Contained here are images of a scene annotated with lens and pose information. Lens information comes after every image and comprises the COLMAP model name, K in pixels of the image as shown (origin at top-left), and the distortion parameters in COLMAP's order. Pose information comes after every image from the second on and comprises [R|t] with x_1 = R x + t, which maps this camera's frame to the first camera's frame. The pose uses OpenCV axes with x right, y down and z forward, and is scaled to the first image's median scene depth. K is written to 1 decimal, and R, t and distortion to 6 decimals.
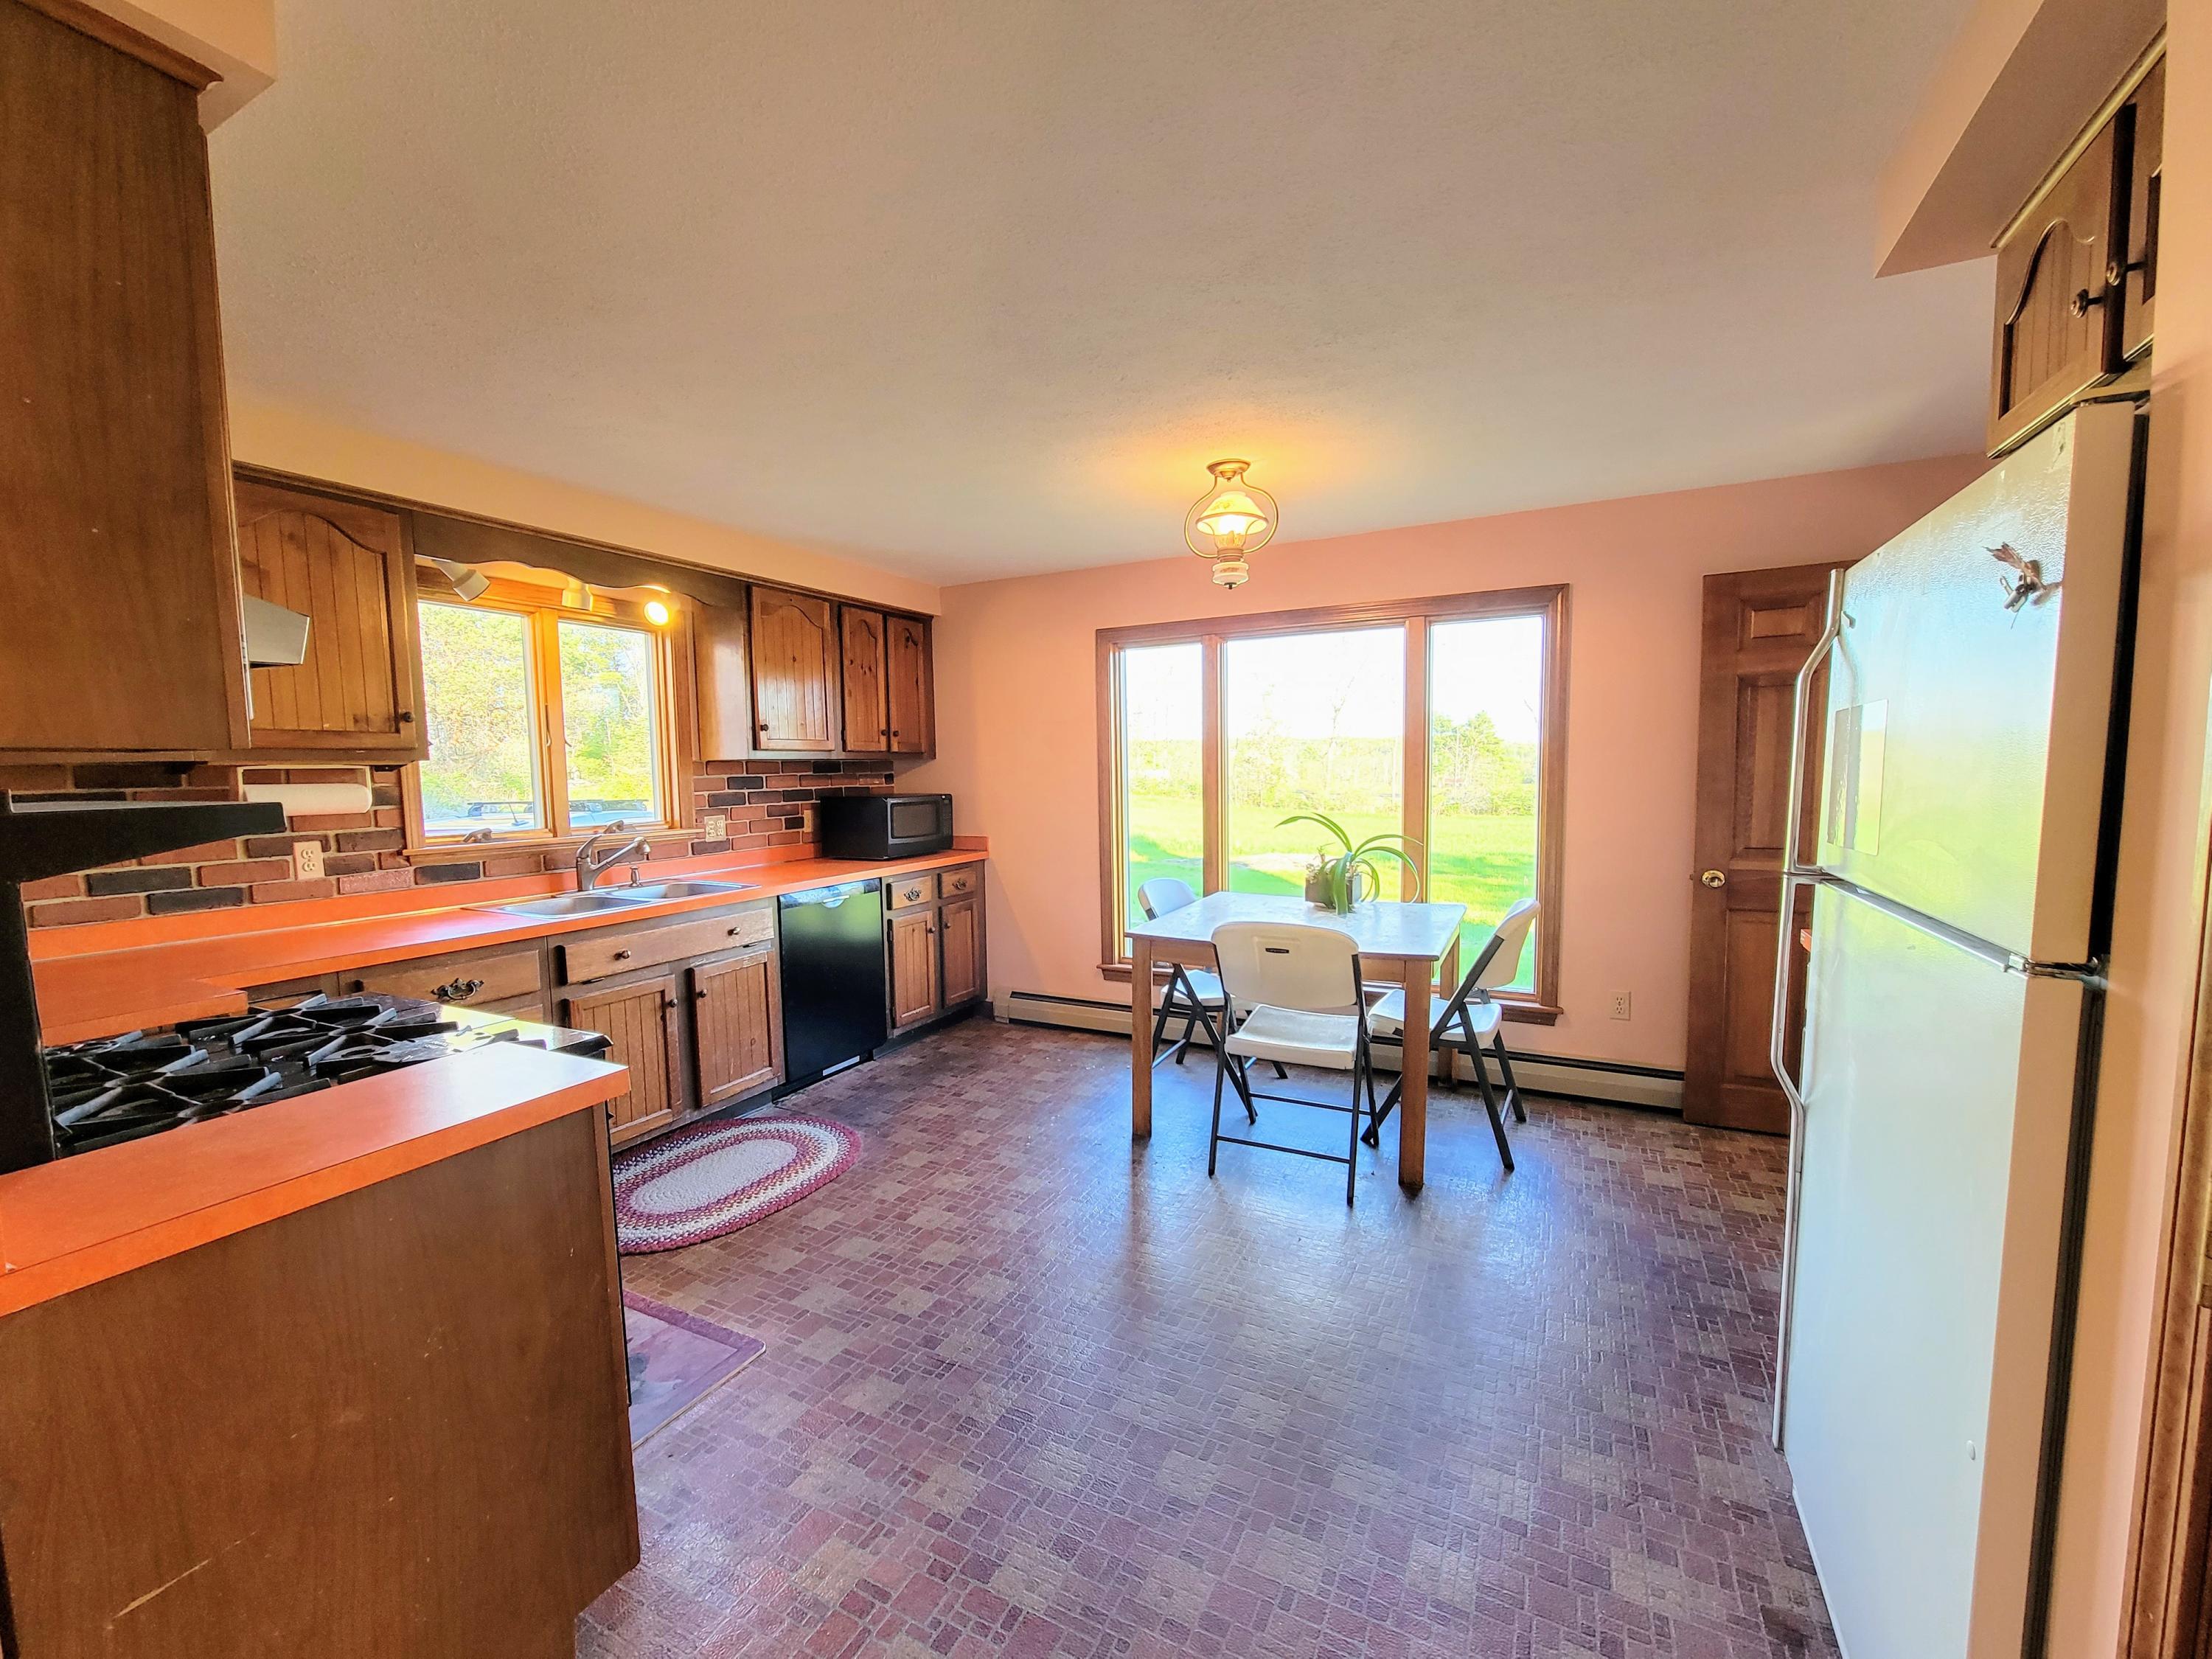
lens RADIAL K [[911.3, 0, 1098.6], [0, 911.3, 848.8], [0, 0, 1]] dist [-0.004022, -0.000112]
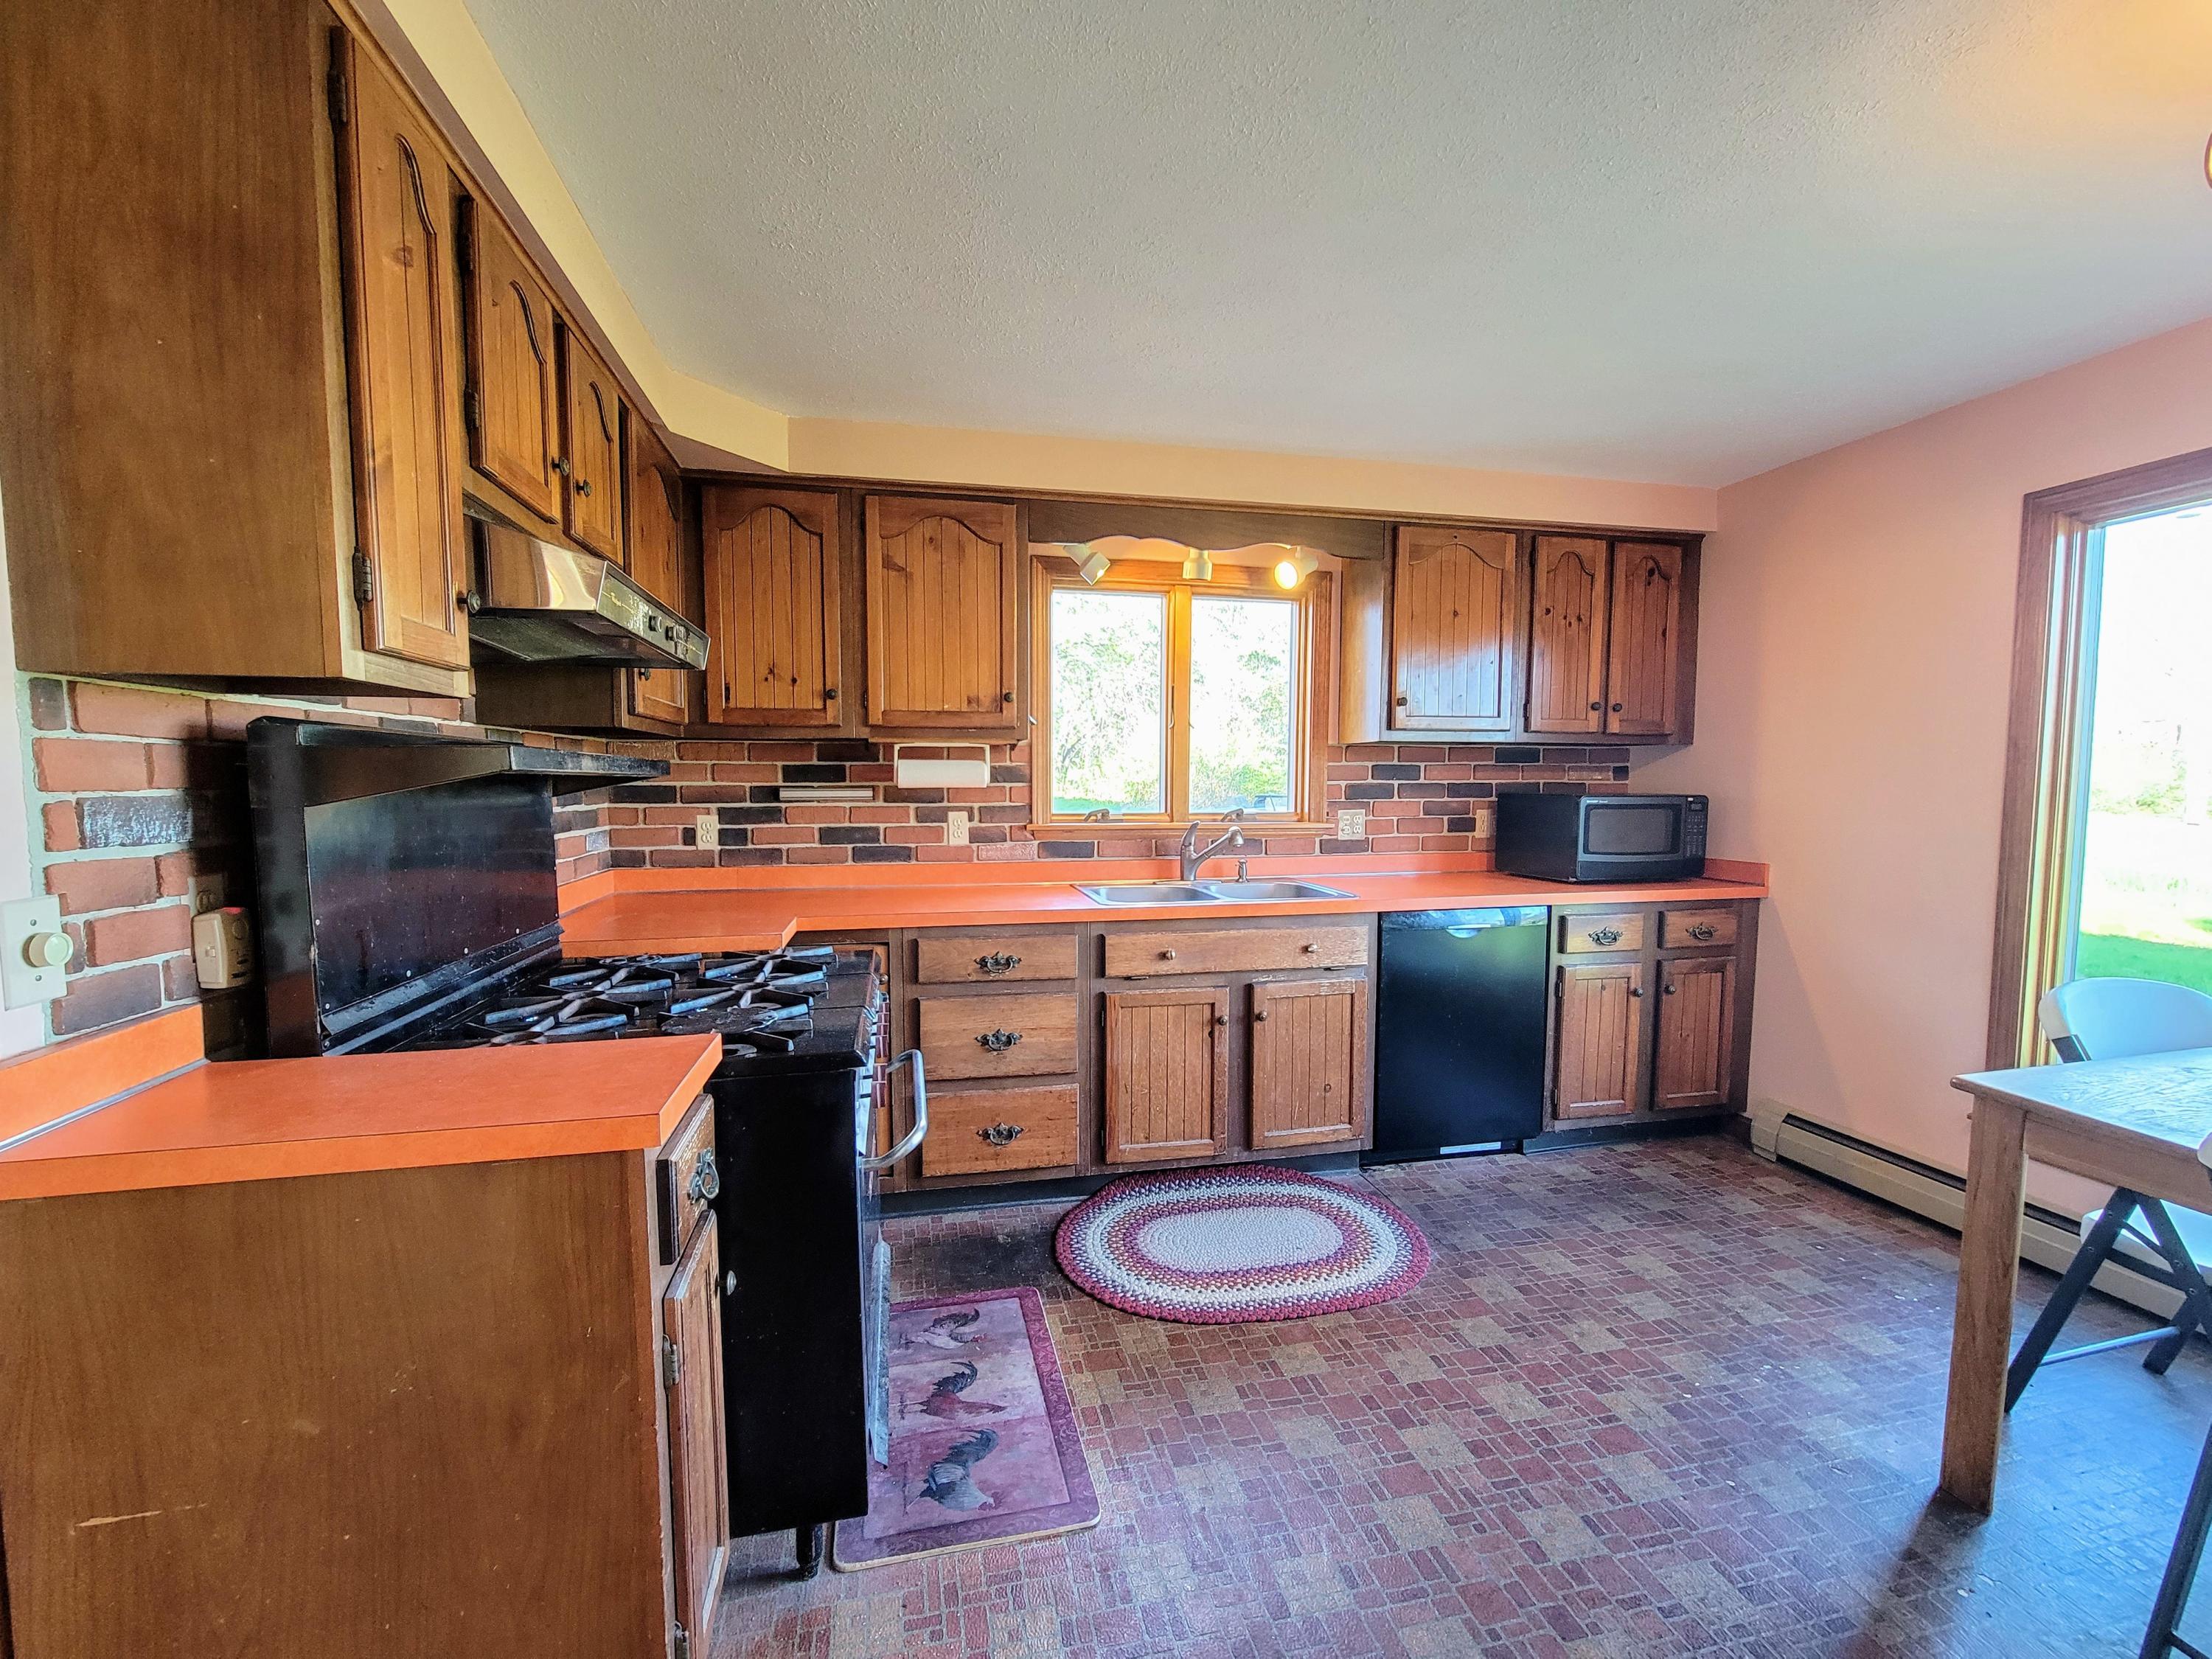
lens RADIAL K [[911.3, 0, 1090.5], [0, 911.3, 847.9], [0, 0, 1]] dist [-0.004022, -0.000112]
pose [[0.634429, 0.072225, -0.769600, 0.096488], [-0.079161, 0.996461, 0.028257, -0.006776], [0.768917, 0.042995, 0.637901, 0.320349]]
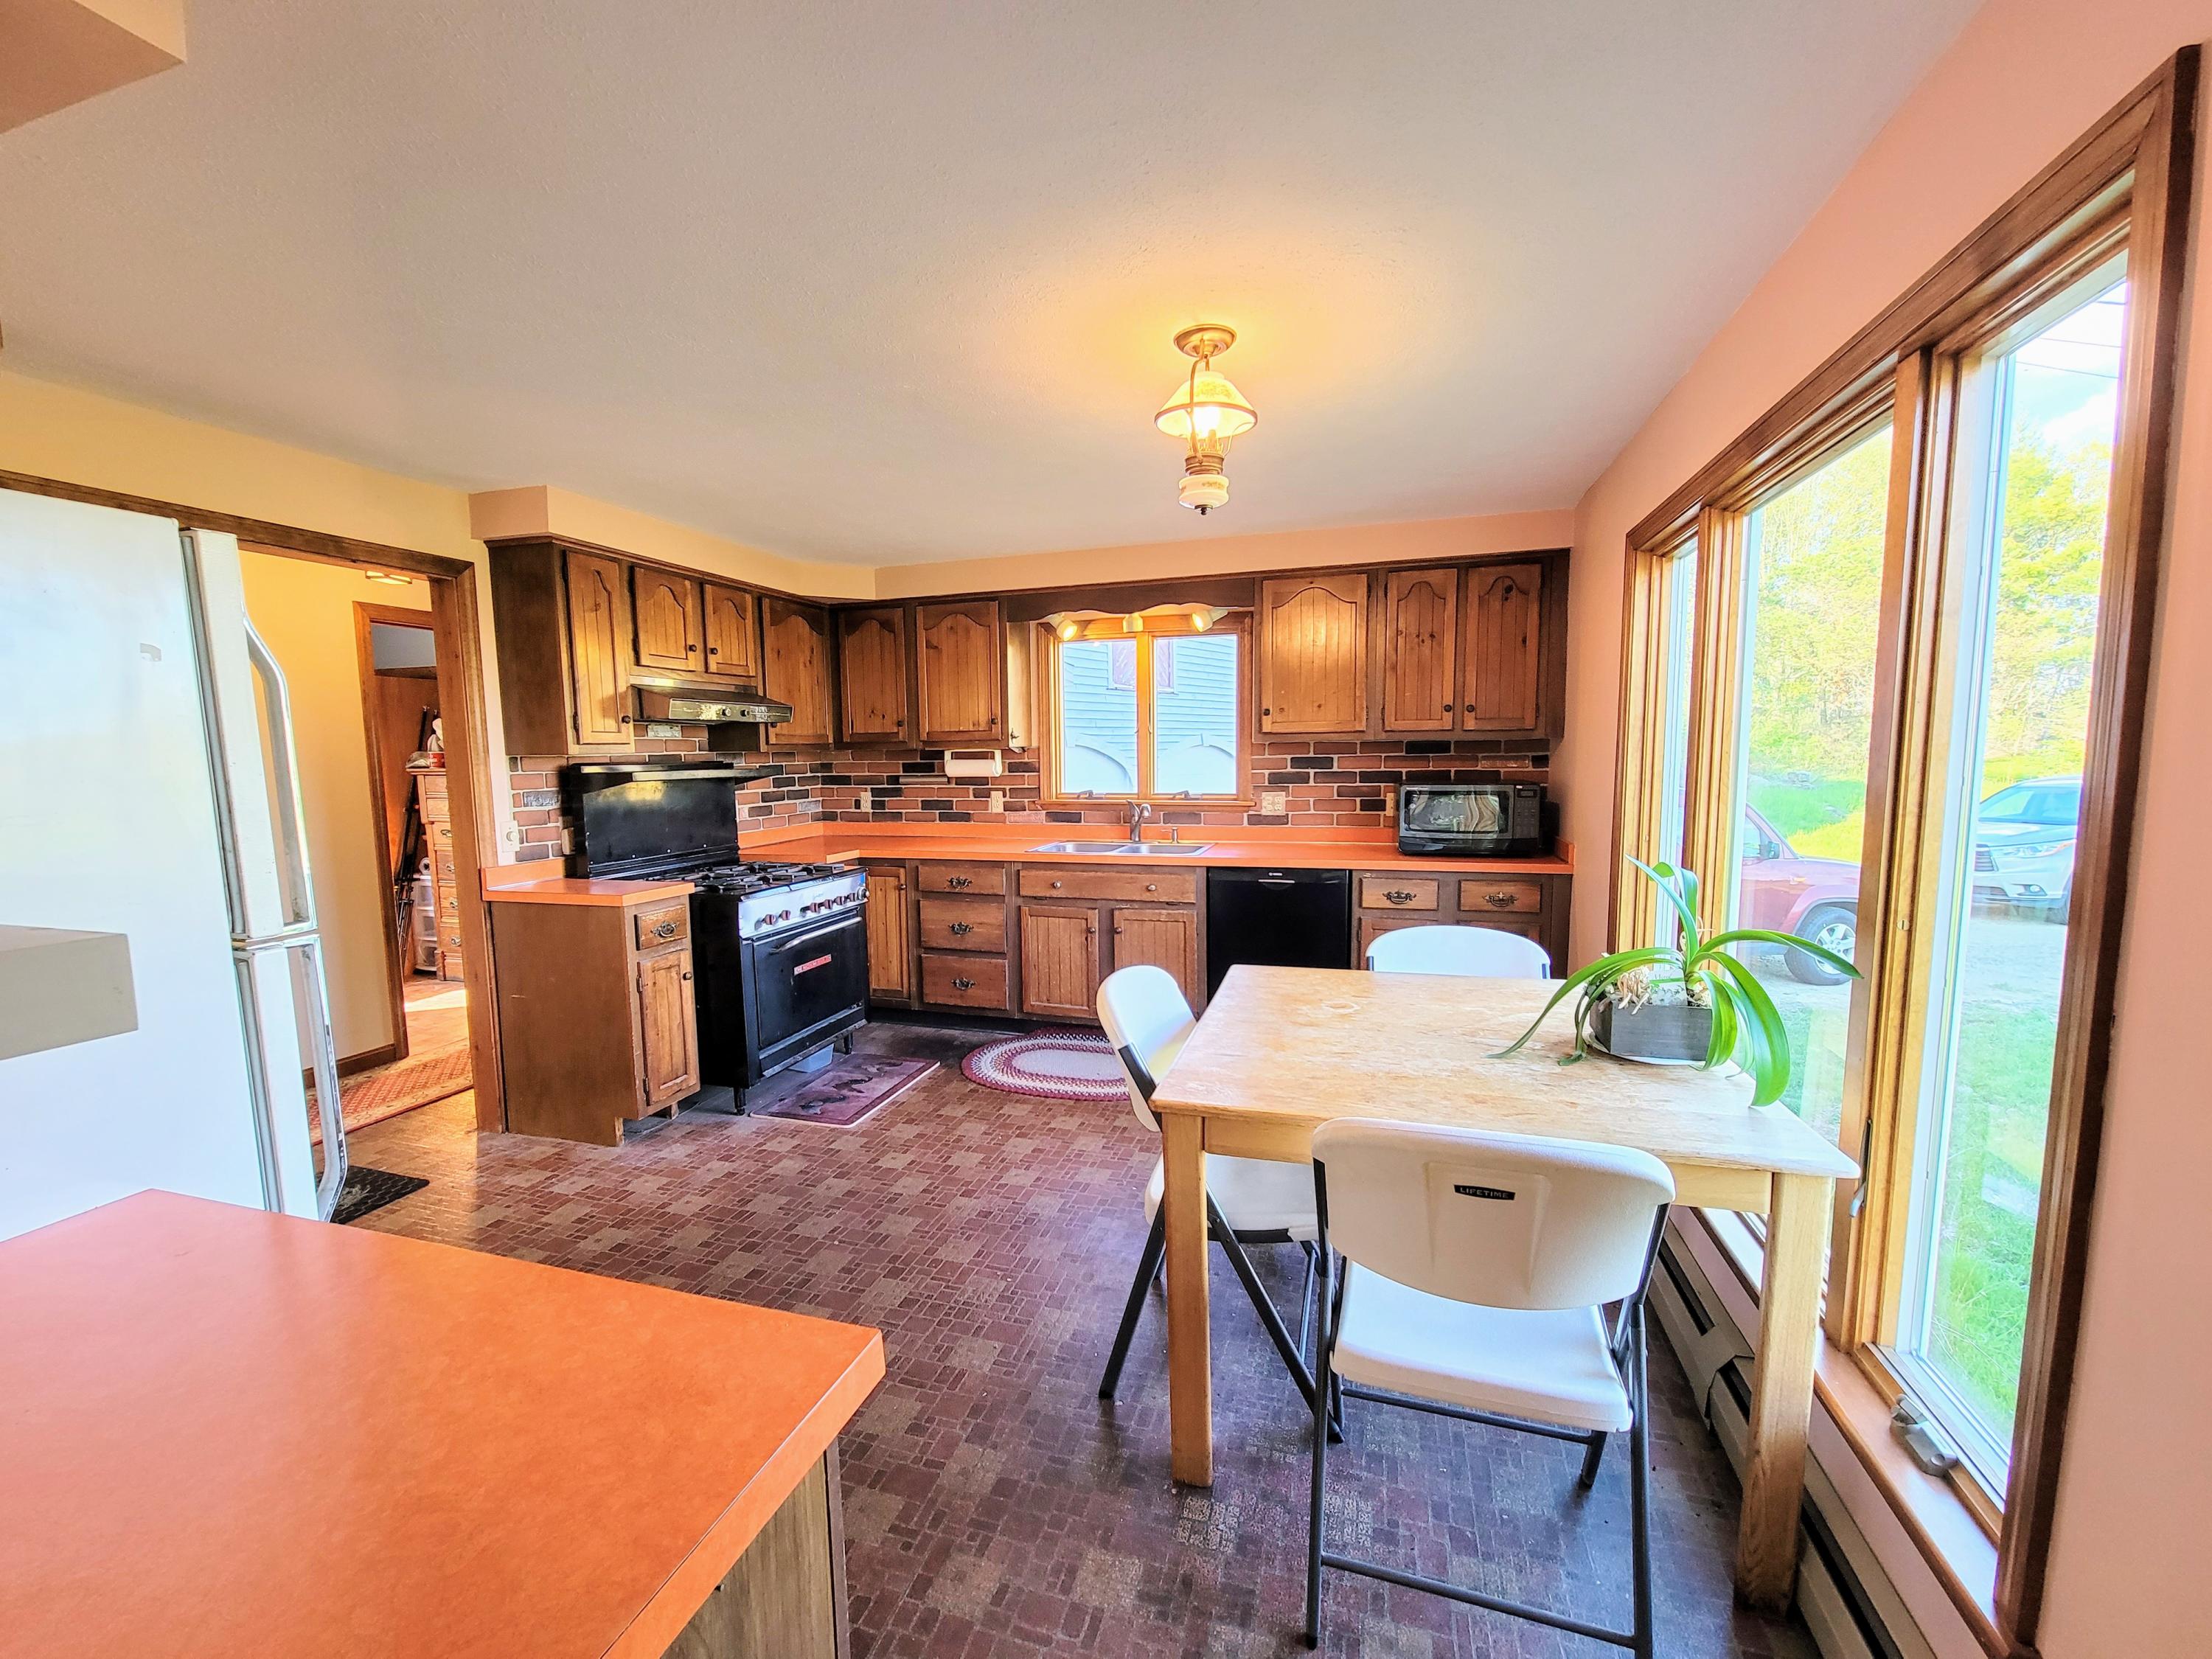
lens RADIAL K [[911.3, 0, 1089.3], [0, 911.3, 846.0], [0, 0, 1]] dist [-0.004022, -0.000112]
pose [[0.165126, 0.116631, -0.979352, 0.752410], [-0.077831, 0.991428, 0.104946, -0.083682], [0.983197, 0.058895, 0.172788, 0.702363]]
